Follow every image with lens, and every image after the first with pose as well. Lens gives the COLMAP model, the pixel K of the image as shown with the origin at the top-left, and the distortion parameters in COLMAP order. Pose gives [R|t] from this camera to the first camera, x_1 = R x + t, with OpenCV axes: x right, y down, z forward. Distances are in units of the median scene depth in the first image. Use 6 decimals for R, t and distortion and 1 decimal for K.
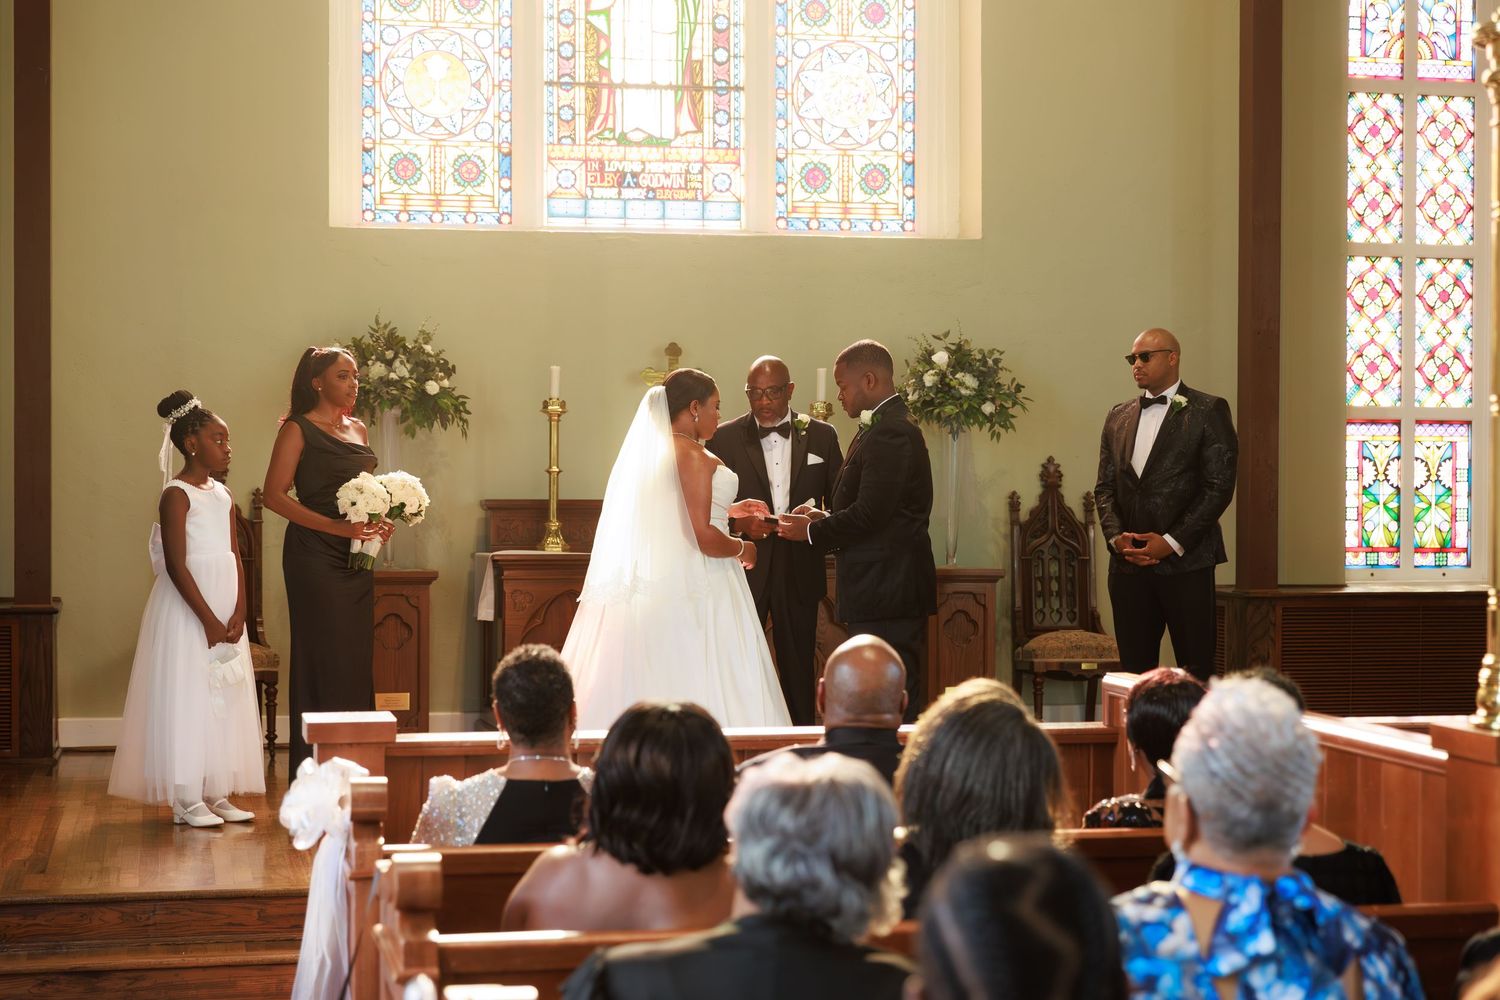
lens RADIAL K [[2573.0, 0, 750.0], [0, 2573.0, 500.0], [0, 0, 1]] dist [-0.020604, 0.226444]
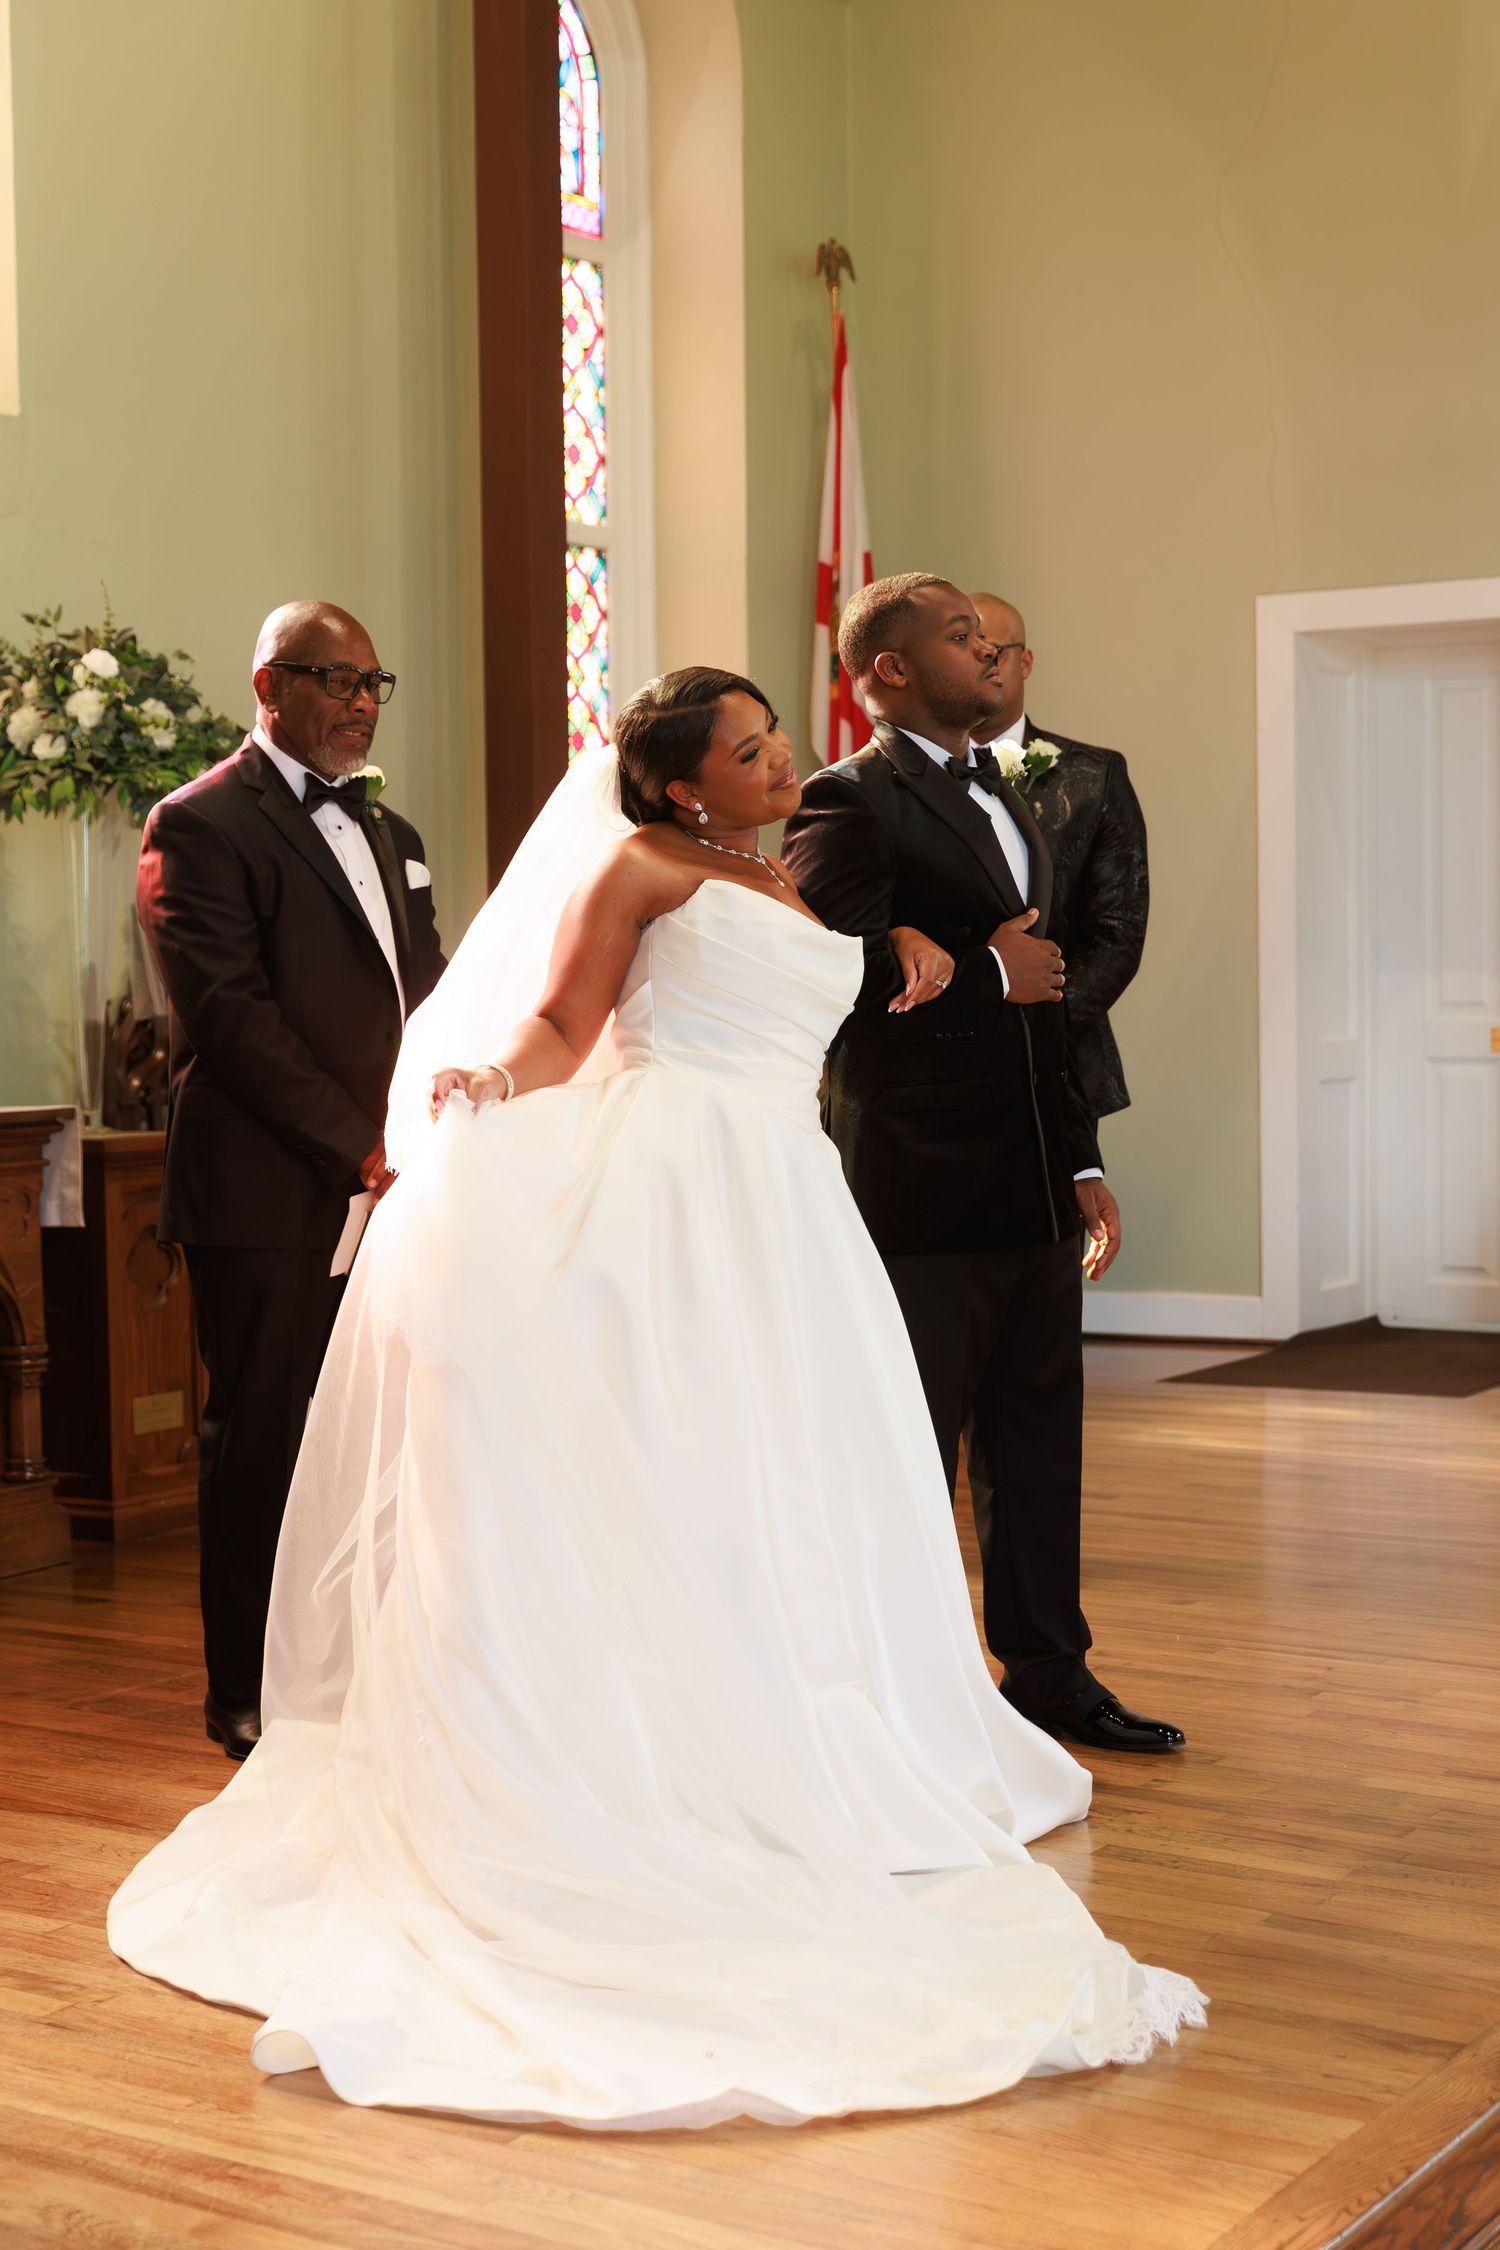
lens RADIAL K [[3323.6, 0, 787.4], [0, 3323.6, 1135.0], [0, 0, 1]] dist [0.004141, -0.021750]
pose [[0.709774, -0.050051, 0.702649, -0.236510], [0.018307, 0.998446, 0.052628, -0.001815], [-0.704192, -0.024491, 0.709587, 0.478079]]
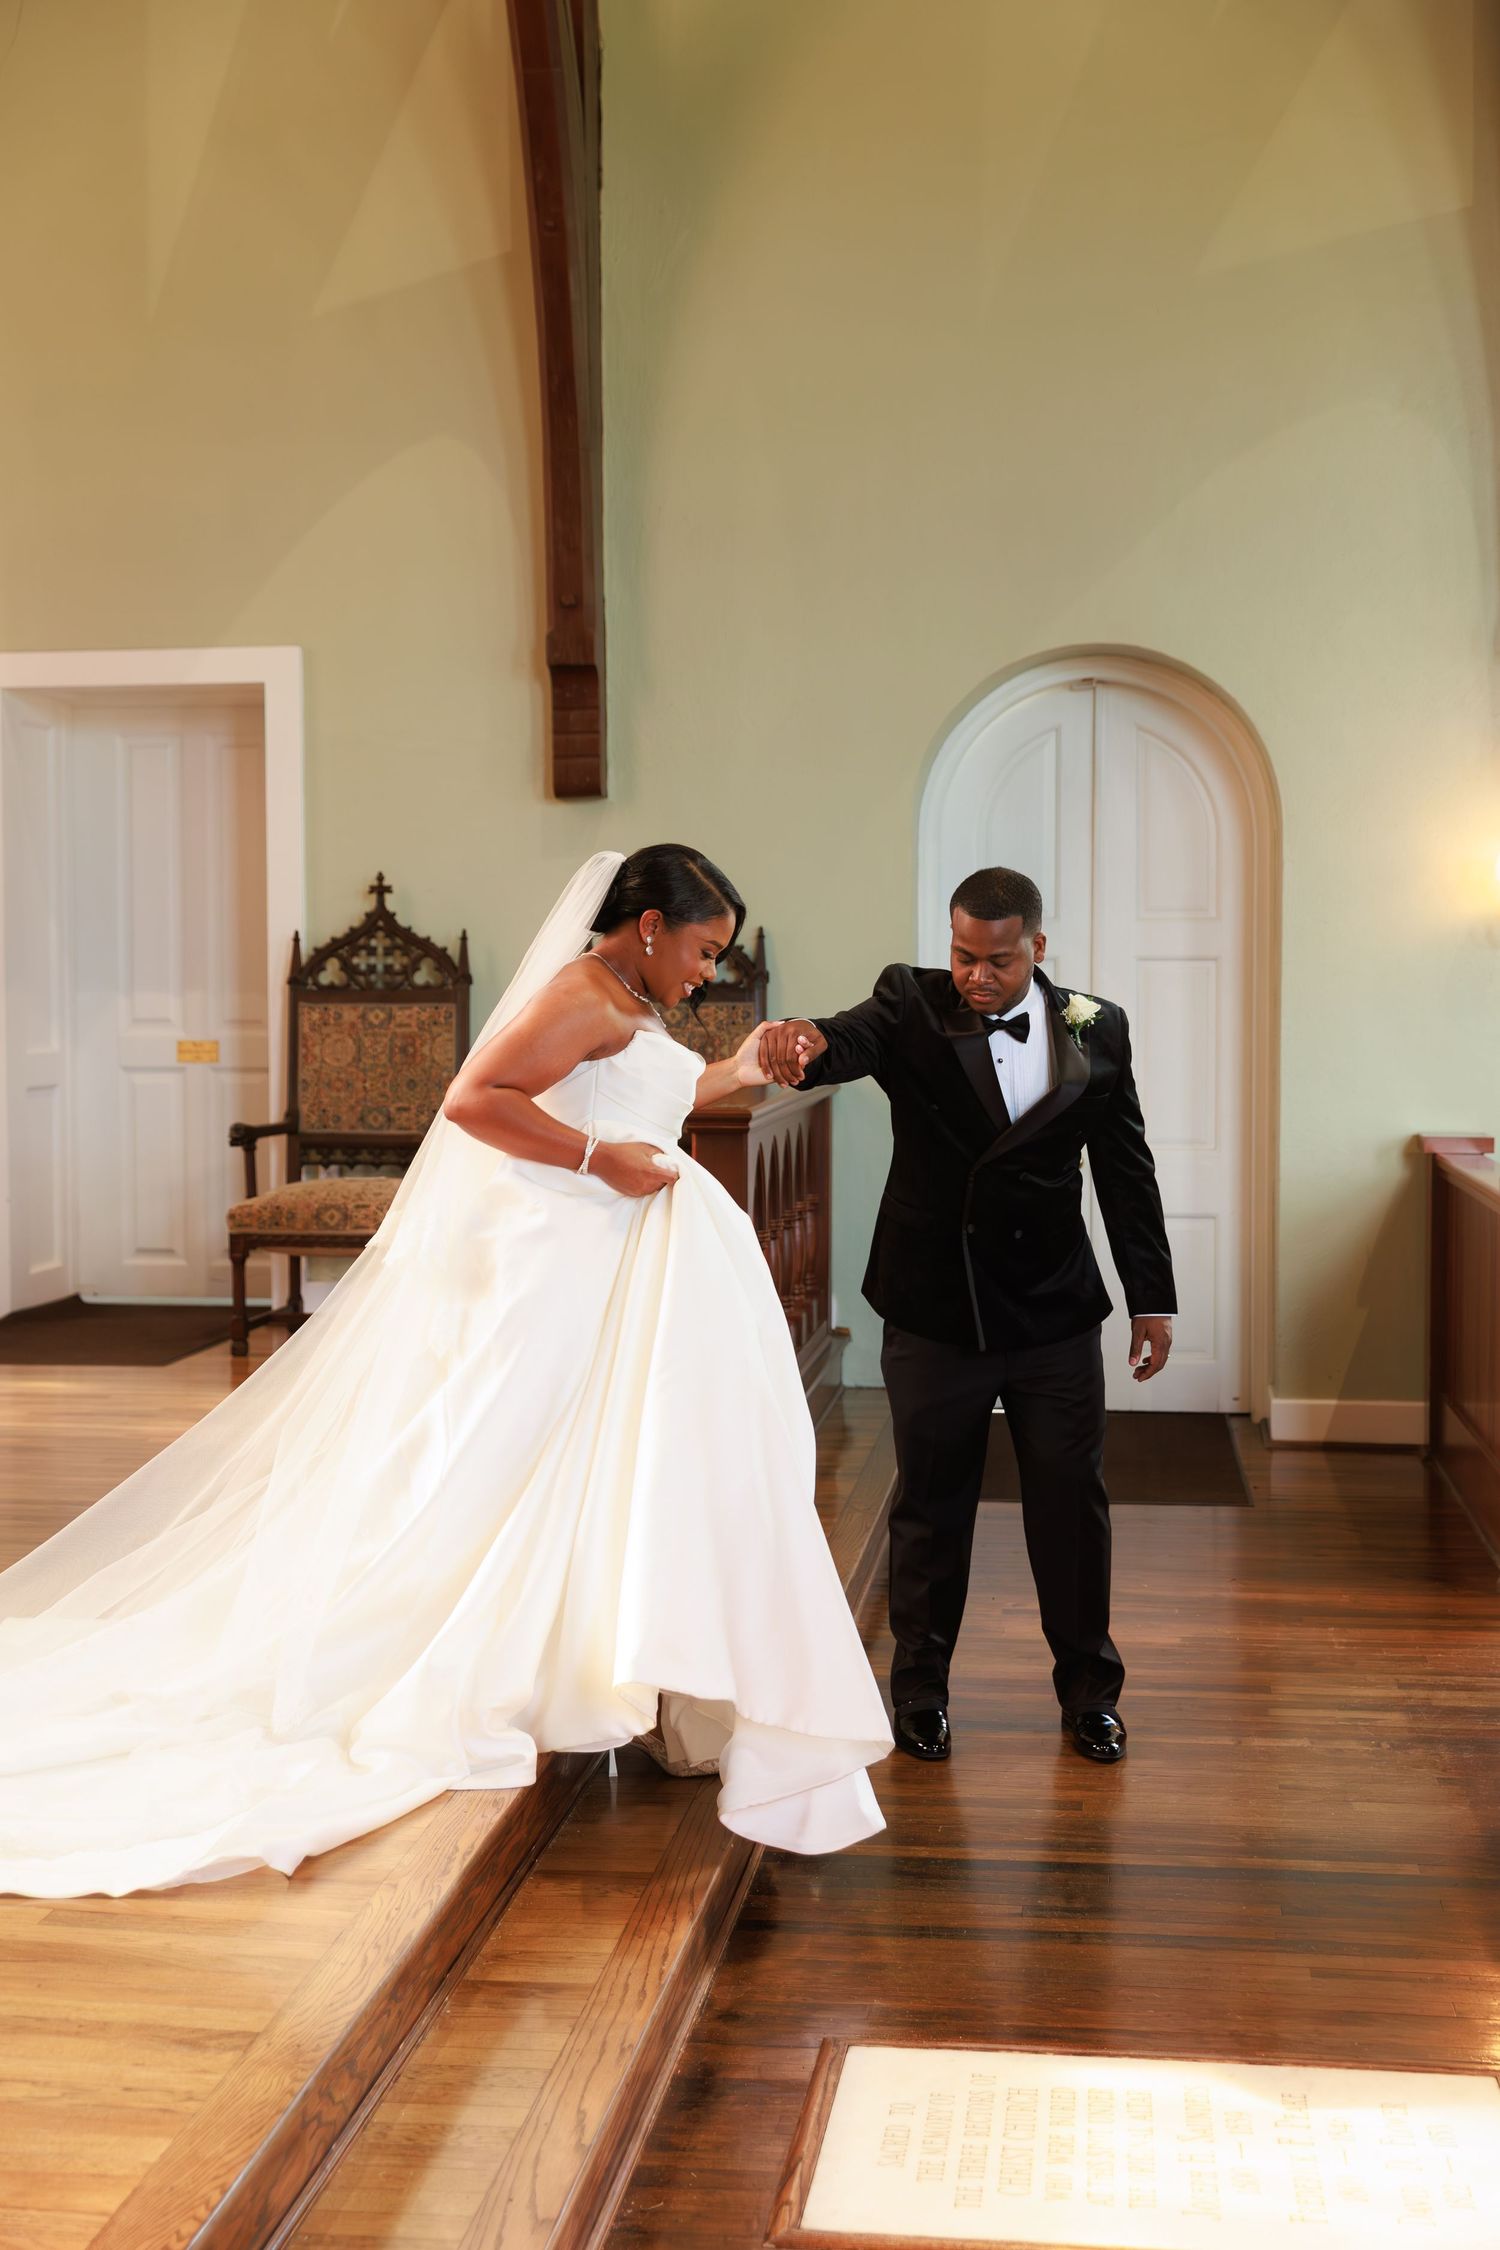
lens RADIAL K [[2721.5, 0, 719.4], [0, 2721.5, 1119.9], [0, 0, 1]] dist [-0.001894, 0.007440]
pose [[0.360278, -0.052569, 0.931363, -0.202805], [0.005412, 0.998512, 0.054266, -0.000686], [-0.932829, -0.014510, 0.360026, 0.514749]]
